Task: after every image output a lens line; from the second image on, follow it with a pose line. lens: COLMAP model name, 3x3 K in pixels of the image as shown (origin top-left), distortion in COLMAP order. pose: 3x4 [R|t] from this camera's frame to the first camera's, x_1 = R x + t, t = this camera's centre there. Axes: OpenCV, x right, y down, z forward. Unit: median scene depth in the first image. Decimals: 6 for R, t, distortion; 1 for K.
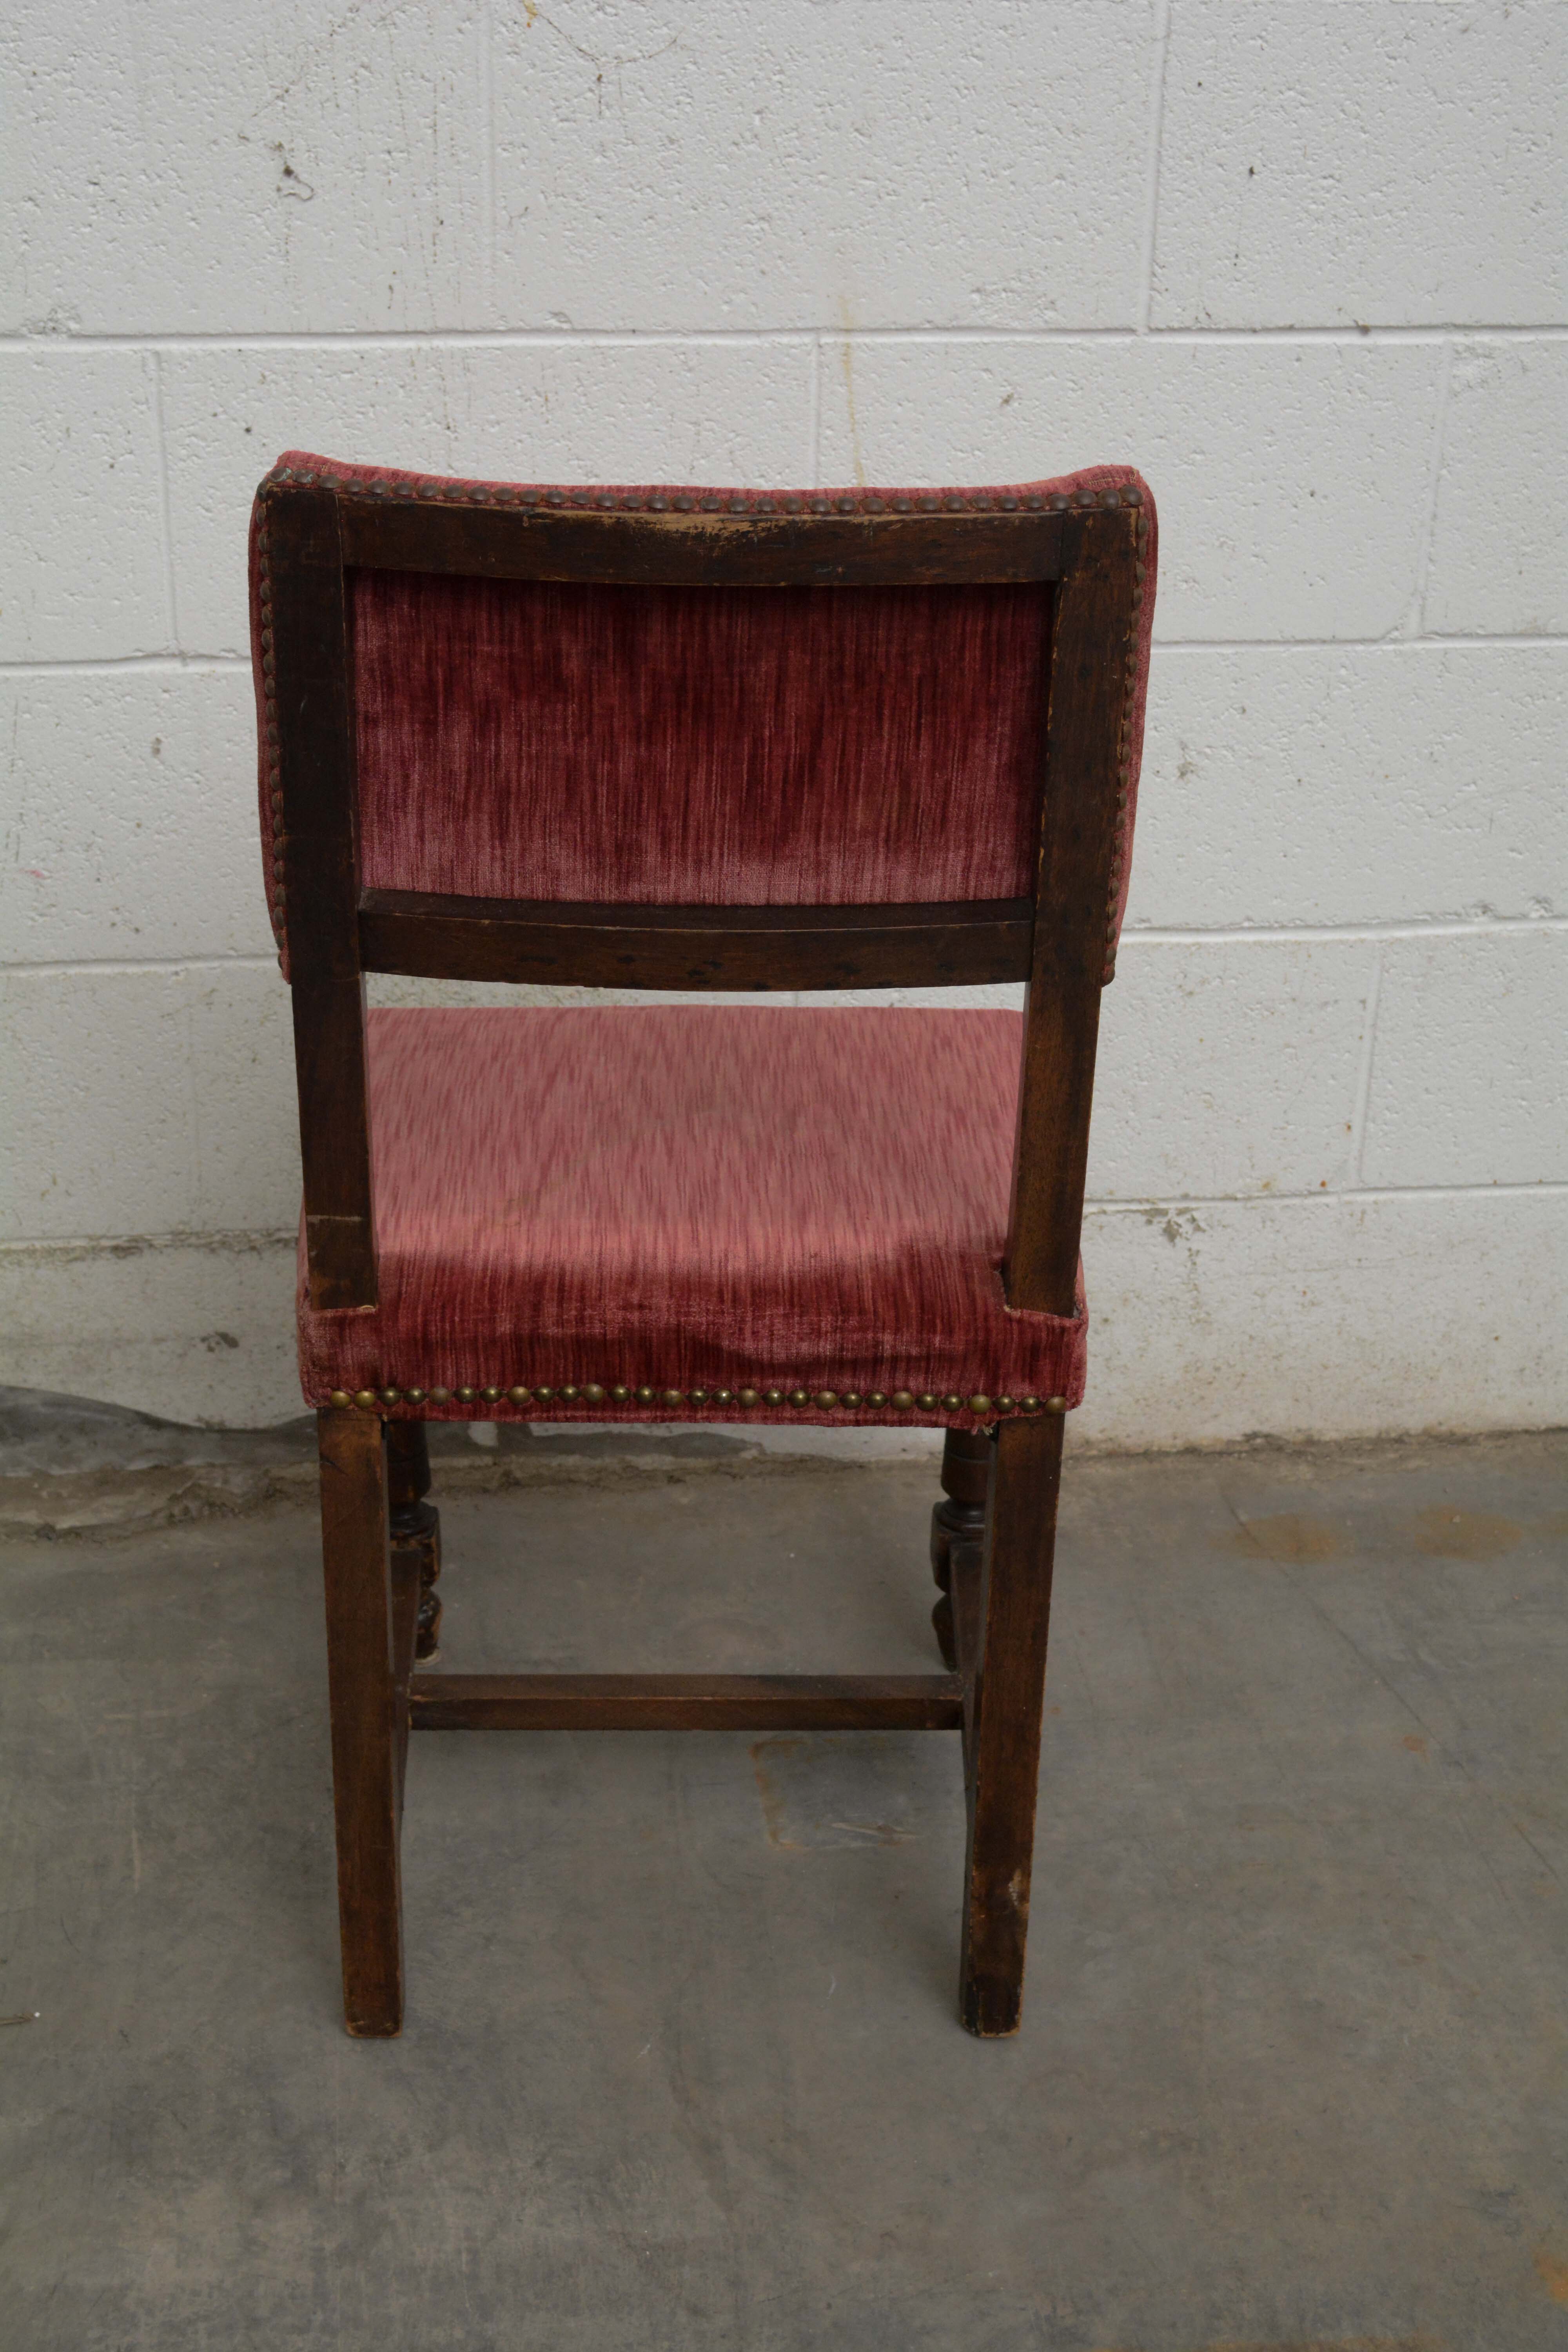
lens RADIAL K [[3082.2, 0, 792.6], [0, 3082.2, 1191.2], [0, 0, 1]] dist [-0.014163, 0.000000]
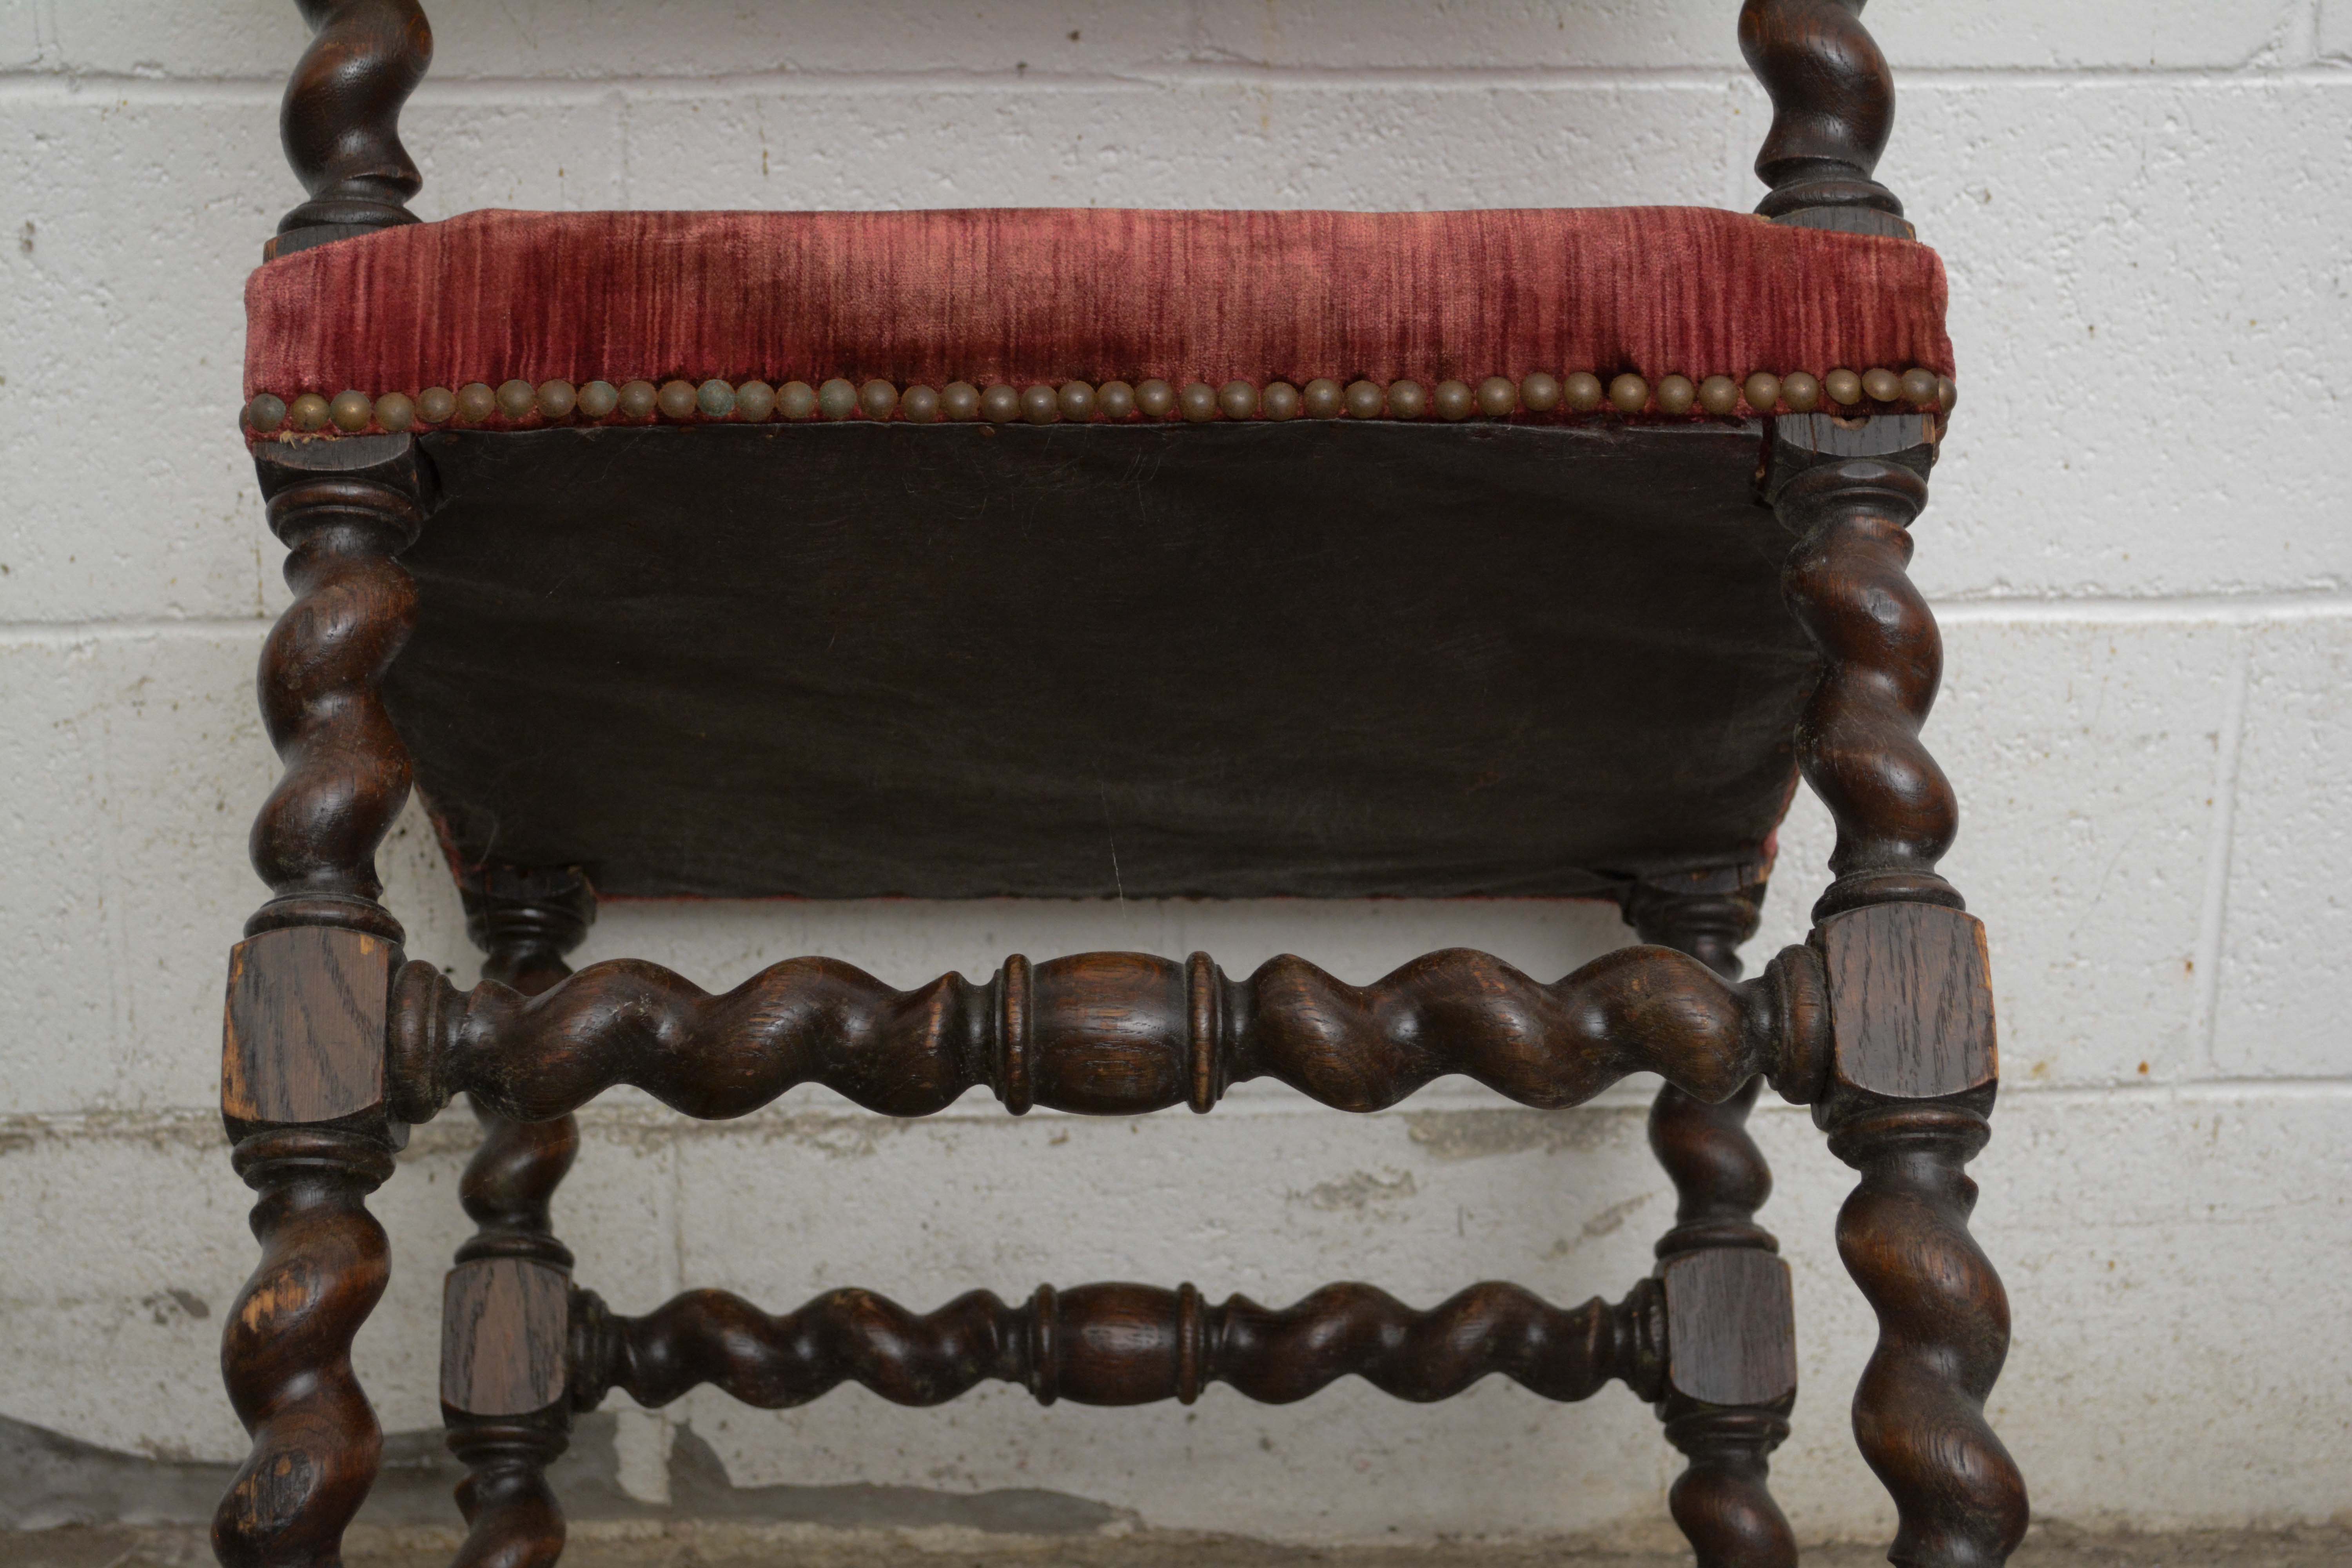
lens RADIAL K [[4031.8, 0, 1200.0], [0, 4031.8, 761.6], [0, 0, 1]] dist [0.011344, 0.000000]
pose [[0.996976, 0.012901, -0.076634, 0.062827], [-0.019922, 0.995599, -0.091570, 0.013924], [0.075115, 0.092820, 0.992845, 0.282354]]
